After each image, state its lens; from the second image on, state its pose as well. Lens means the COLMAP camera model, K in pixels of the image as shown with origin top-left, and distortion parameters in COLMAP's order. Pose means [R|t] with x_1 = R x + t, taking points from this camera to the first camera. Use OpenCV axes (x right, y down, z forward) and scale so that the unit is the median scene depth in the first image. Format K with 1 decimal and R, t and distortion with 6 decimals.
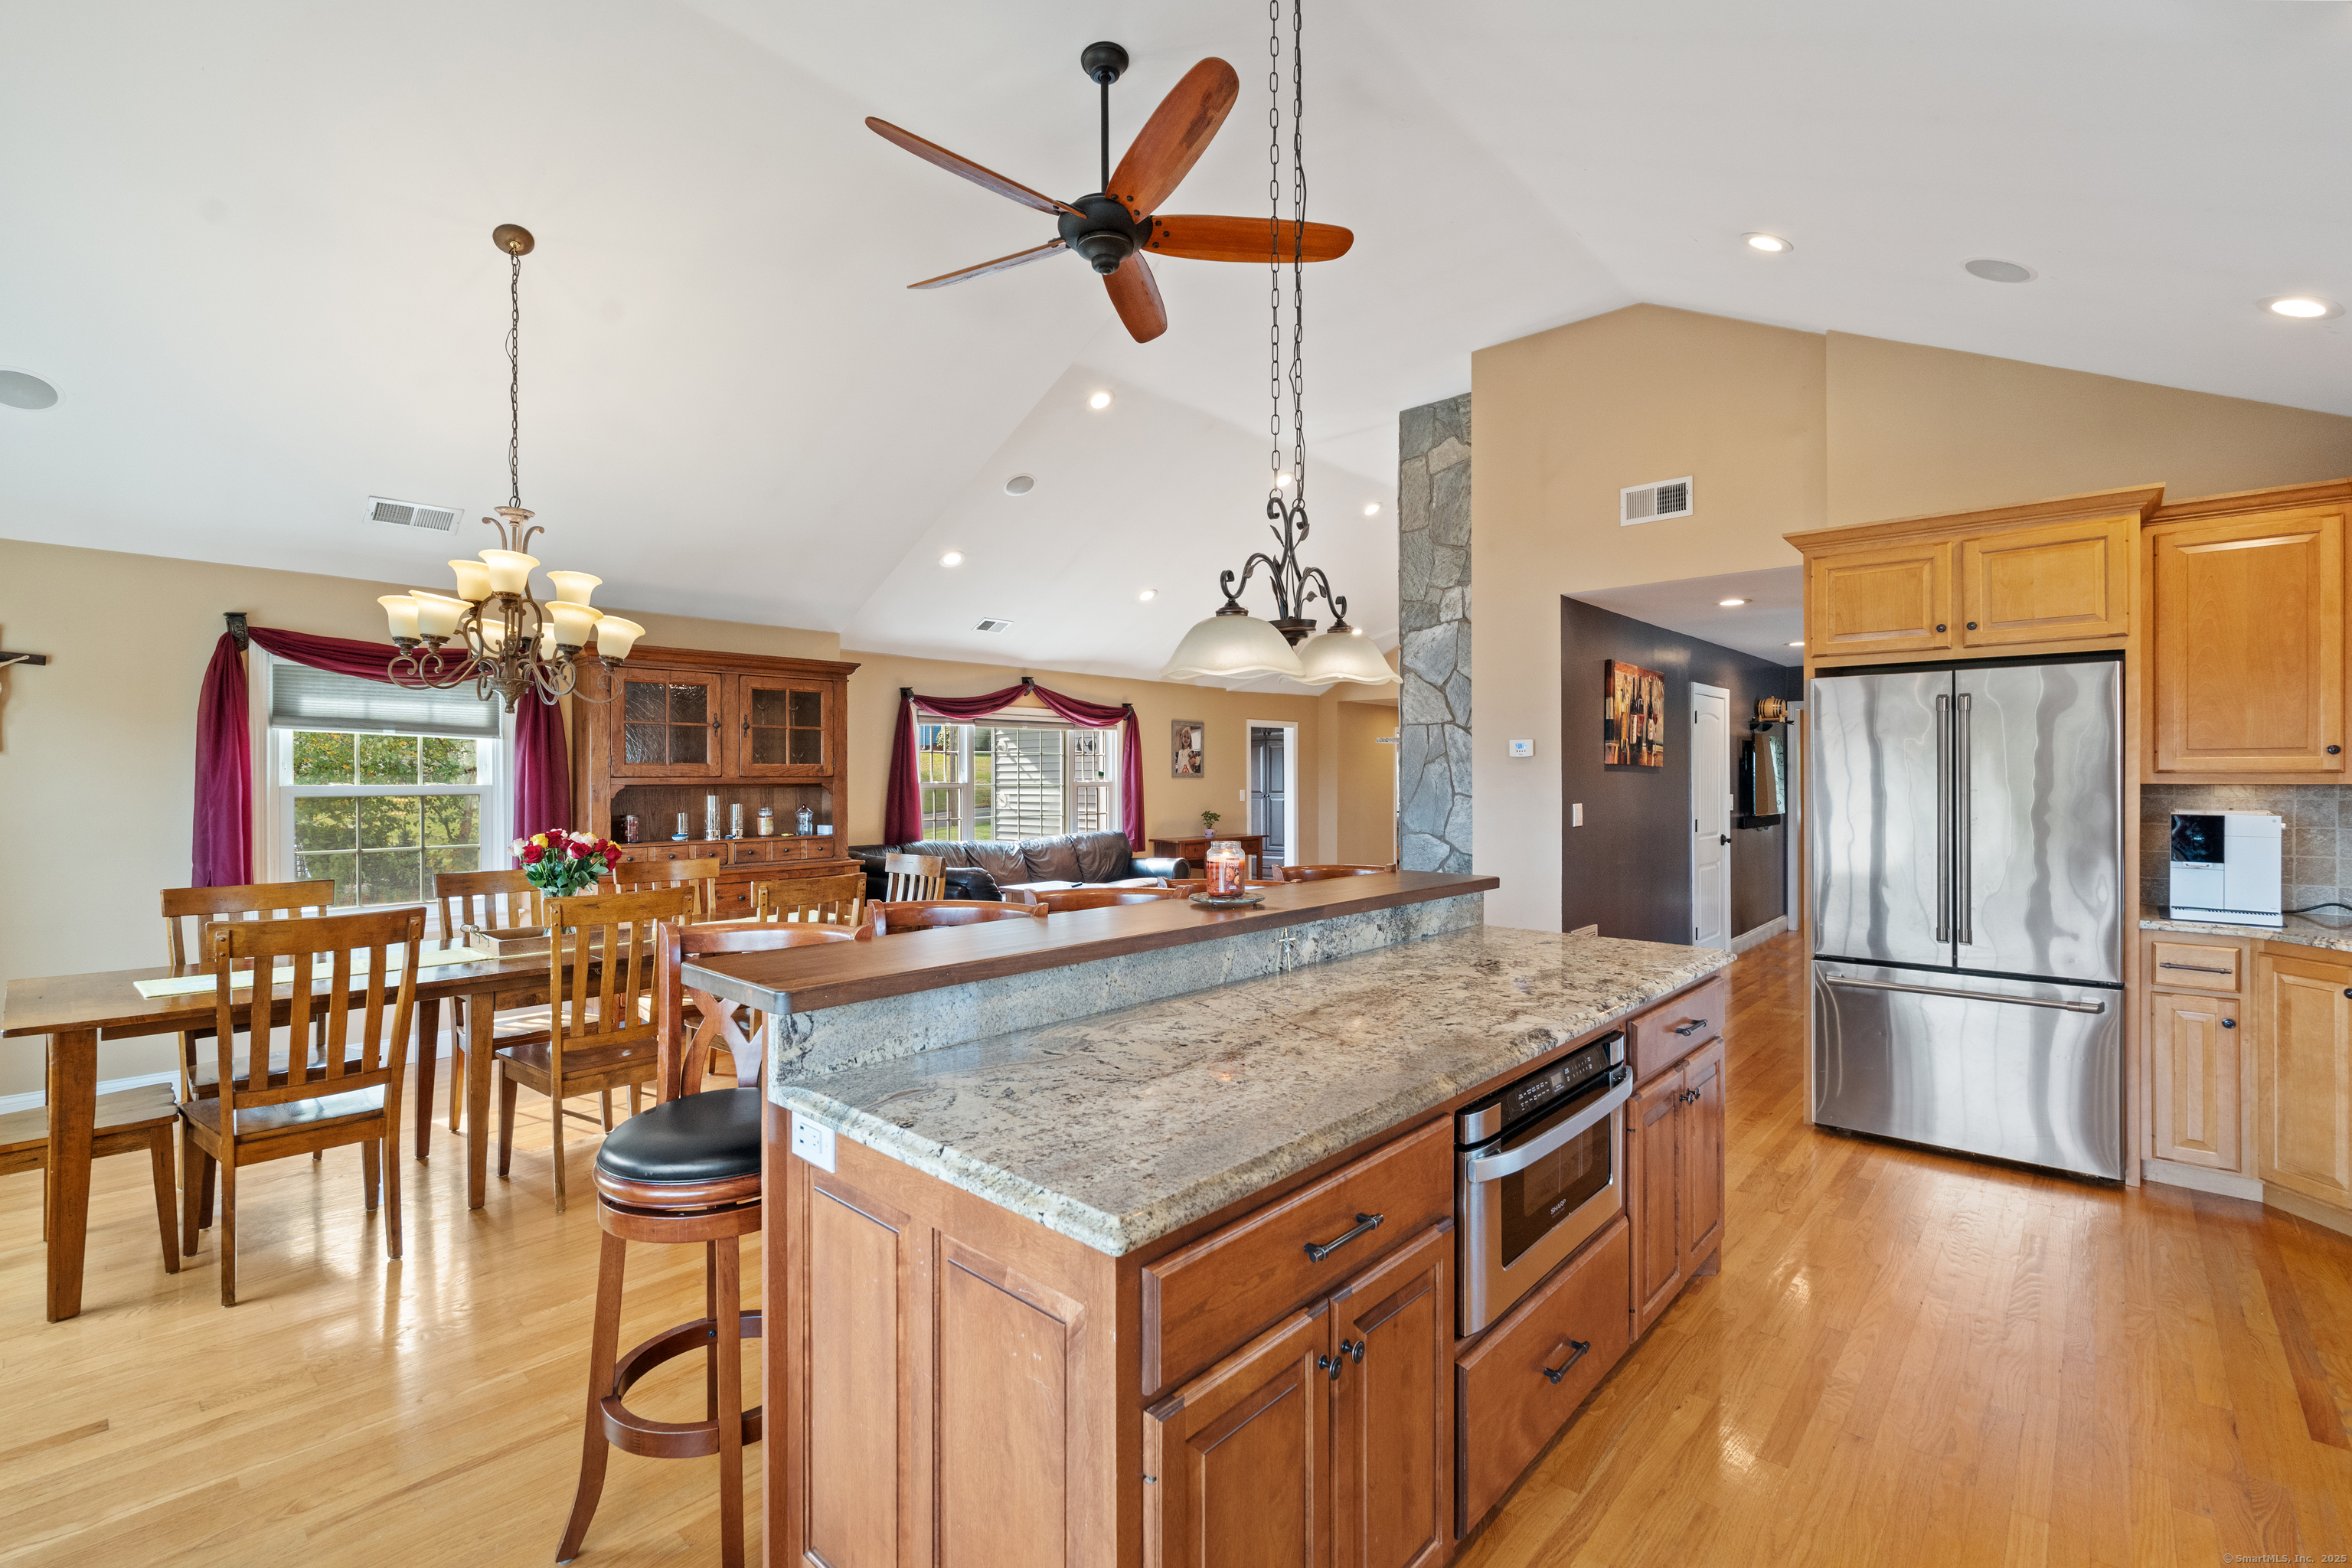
lens RADIAL K [[1045.5, 0, 1185.1], [0, 1045.5, 774.7], [0, 0, 1]] dist [-0.002020, -0.001361]
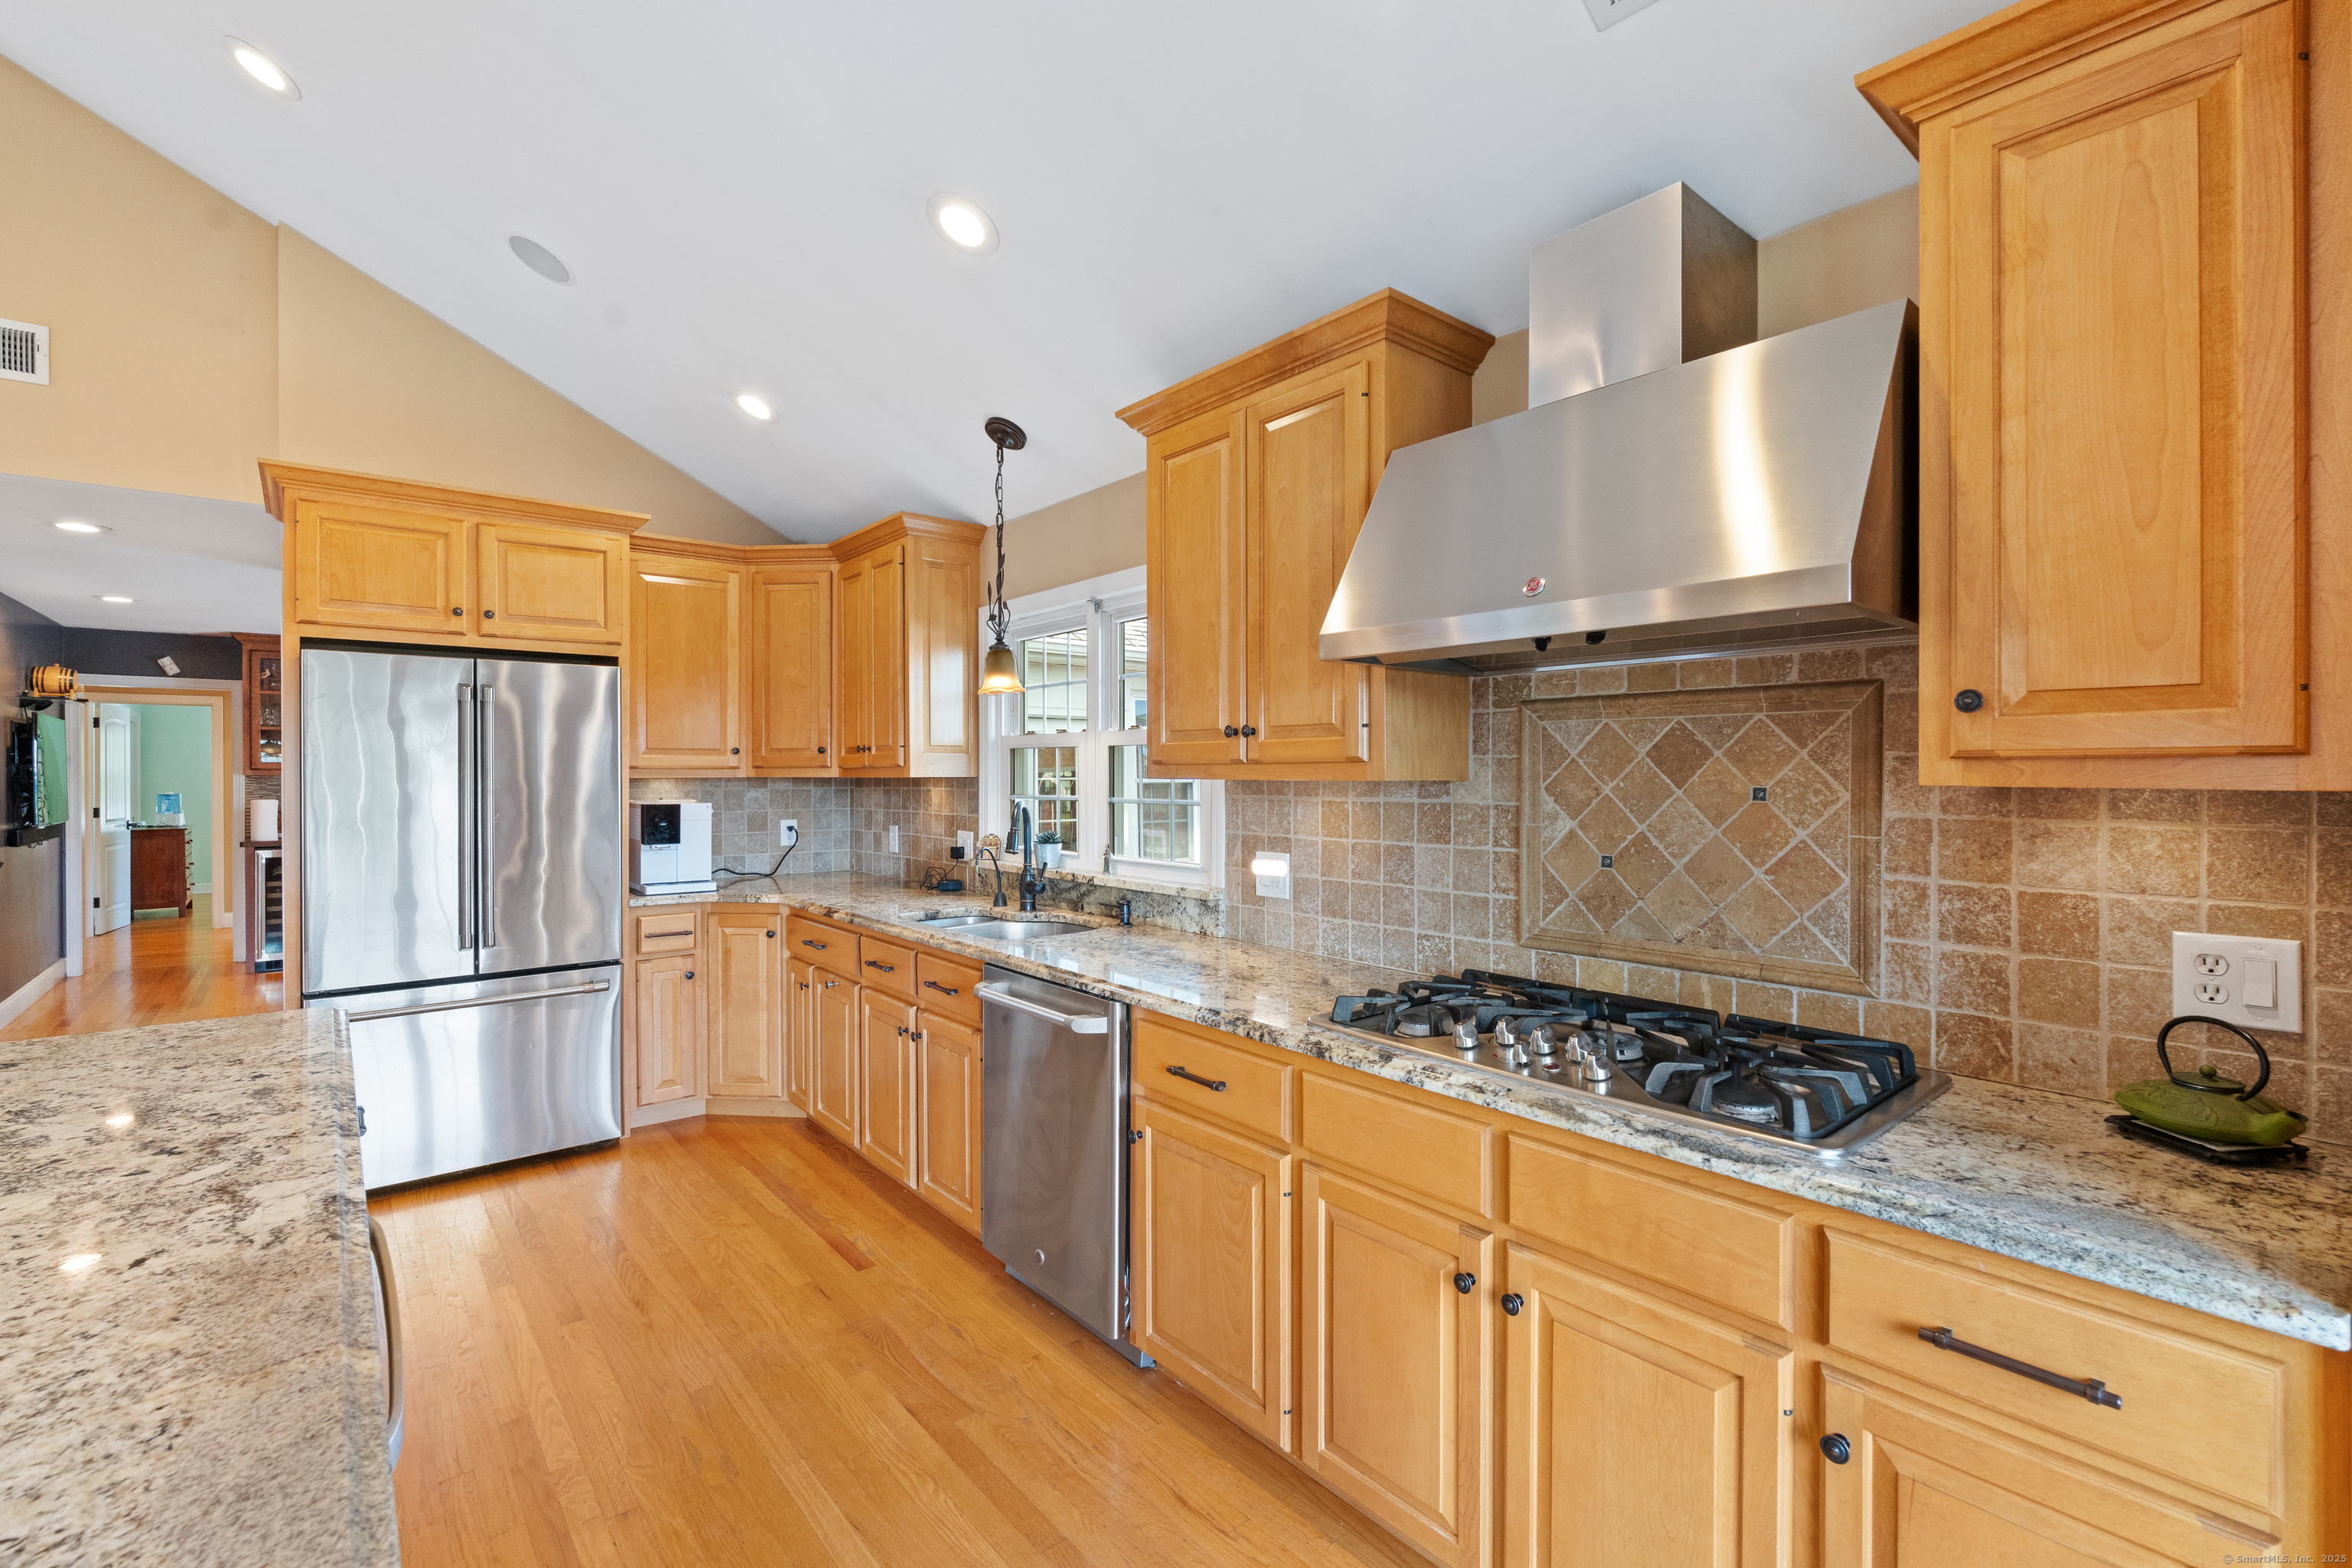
lens RADIAL K [[1027.5, 0, 1181.2], [0, 1027.5, 775.3], [0, 0, 1]] dist [-0.001145, -0.000113]
pose [[0.146355, -0.002786, 0.989228, -0.091651], [-0.000310, 0.999996, 0.002862, 0.002426], [-0.989232, -0.000725, 0.146353, 0.249686]]
